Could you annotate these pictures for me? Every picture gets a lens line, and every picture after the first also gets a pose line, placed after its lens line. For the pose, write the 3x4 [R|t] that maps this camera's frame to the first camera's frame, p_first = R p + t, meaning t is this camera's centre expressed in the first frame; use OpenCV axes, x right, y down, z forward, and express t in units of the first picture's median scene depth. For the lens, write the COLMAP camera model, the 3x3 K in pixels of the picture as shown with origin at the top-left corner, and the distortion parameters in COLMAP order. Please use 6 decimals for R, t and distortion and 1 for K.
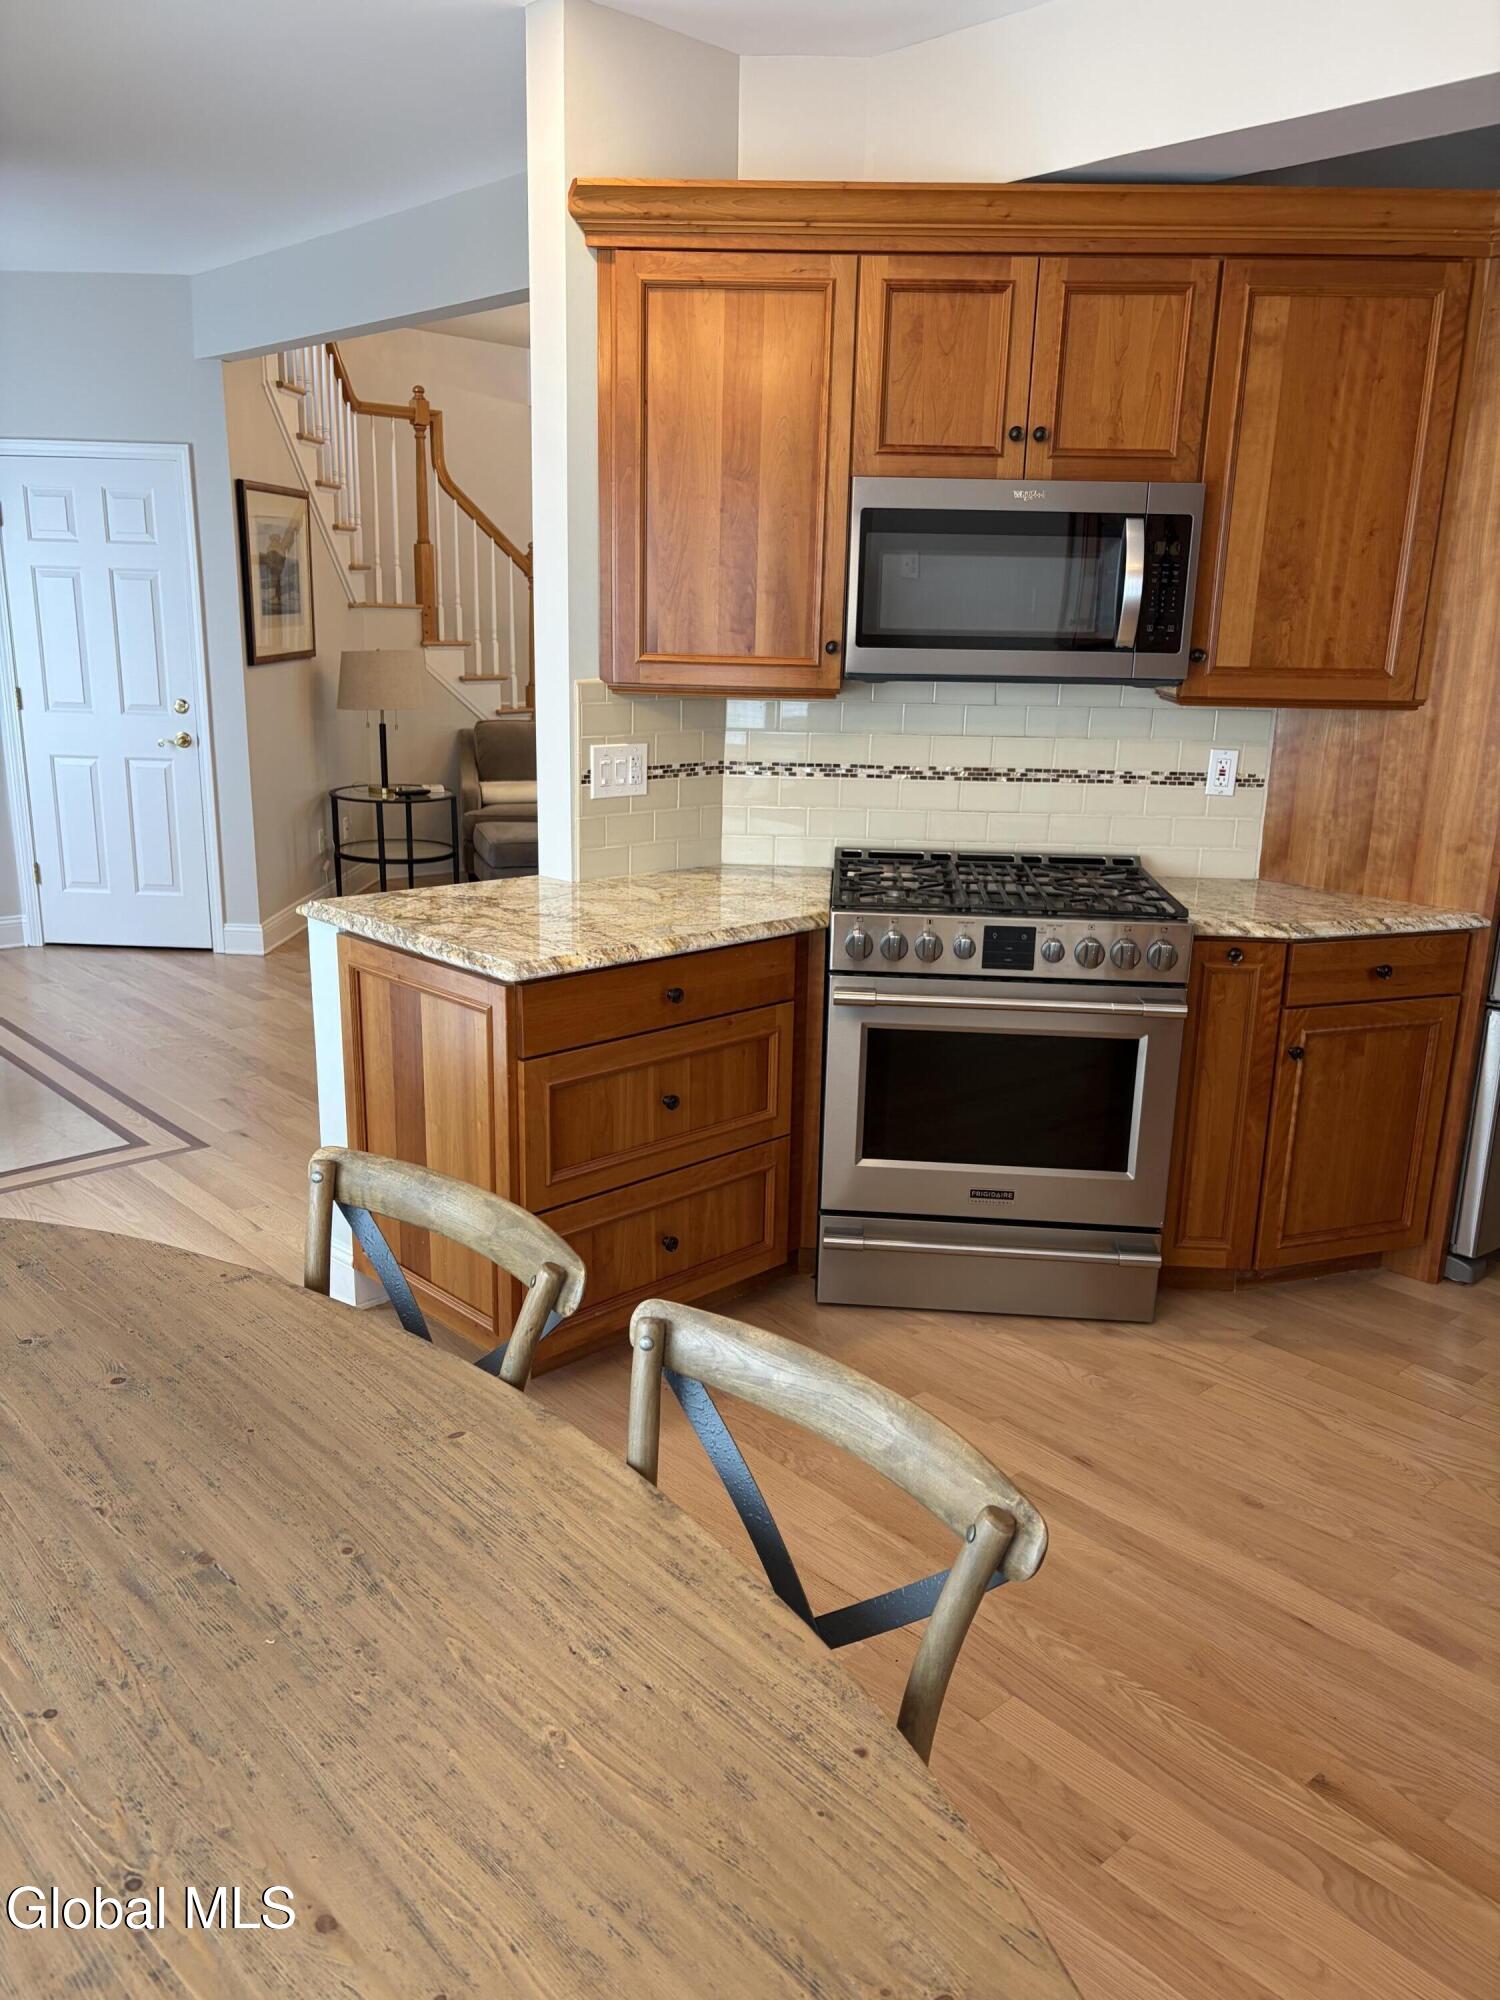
lens RADIAL K [[1514.9, 0, 738.2], [0, 1514.9, 1006.9], [0, 0, 1]] dist [0.058818, -0.067696]
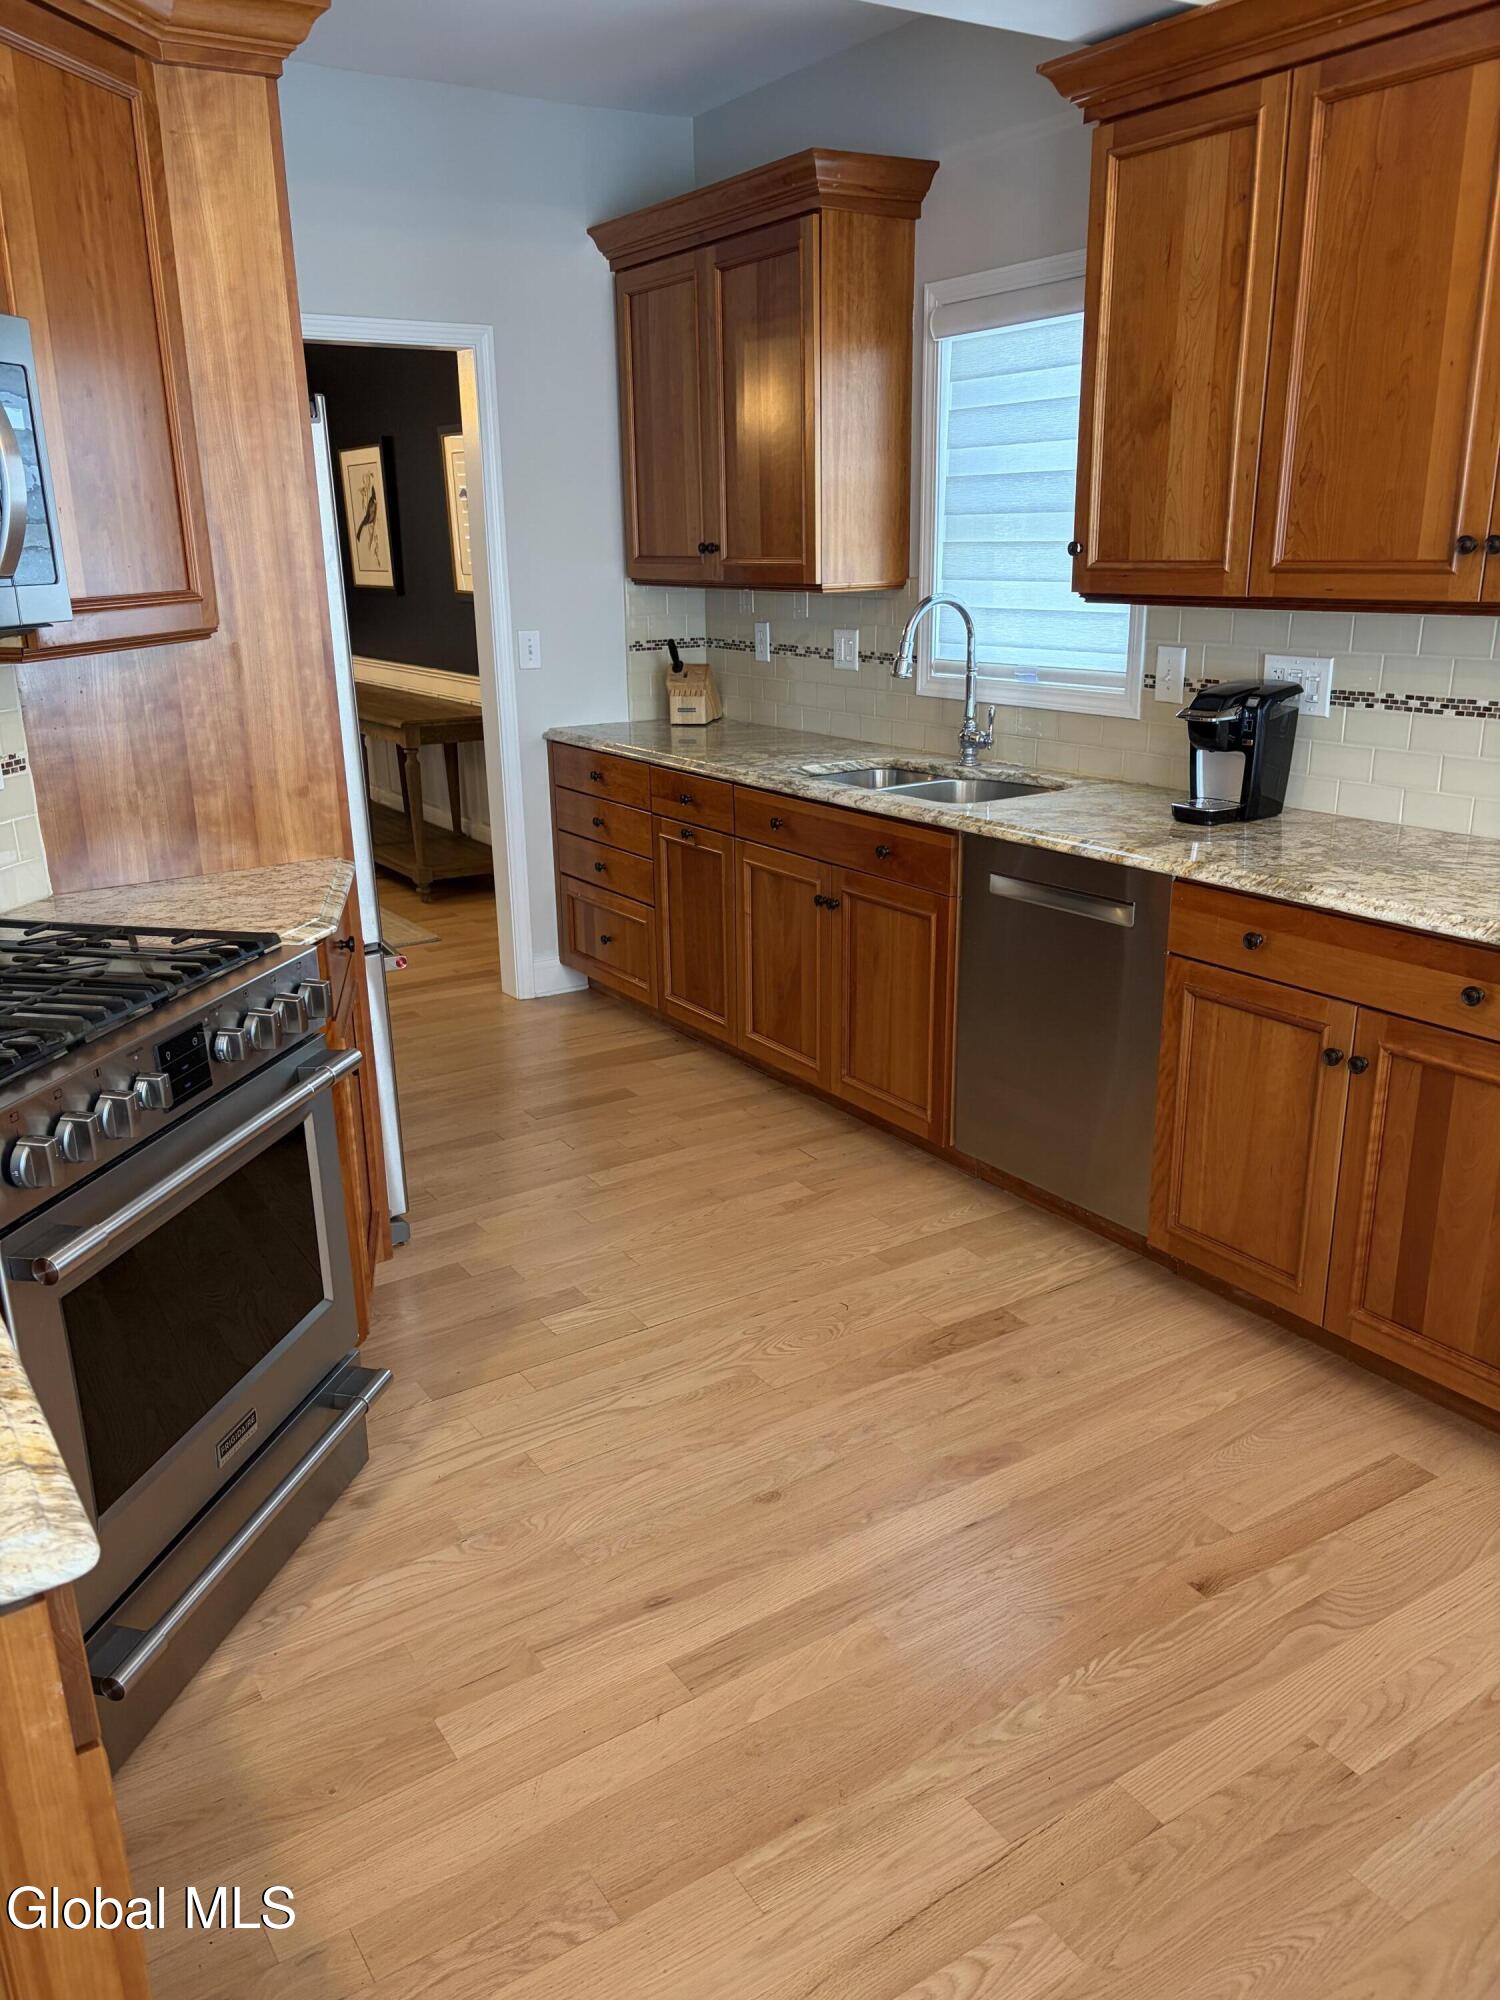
lens RADIAL K [[1514.9, 0, 760.3], [0, 1514.9, 1001.7], [0, 0, 1]] dist [0.058818, -0.067696]
pose [[0.160413, -0.320741, 0.933484, -0.329435], [0.272964, 0.923264, 0.270322, -0.154324], [-0.948556, 0.211444, 0.235654, 0.568665]]
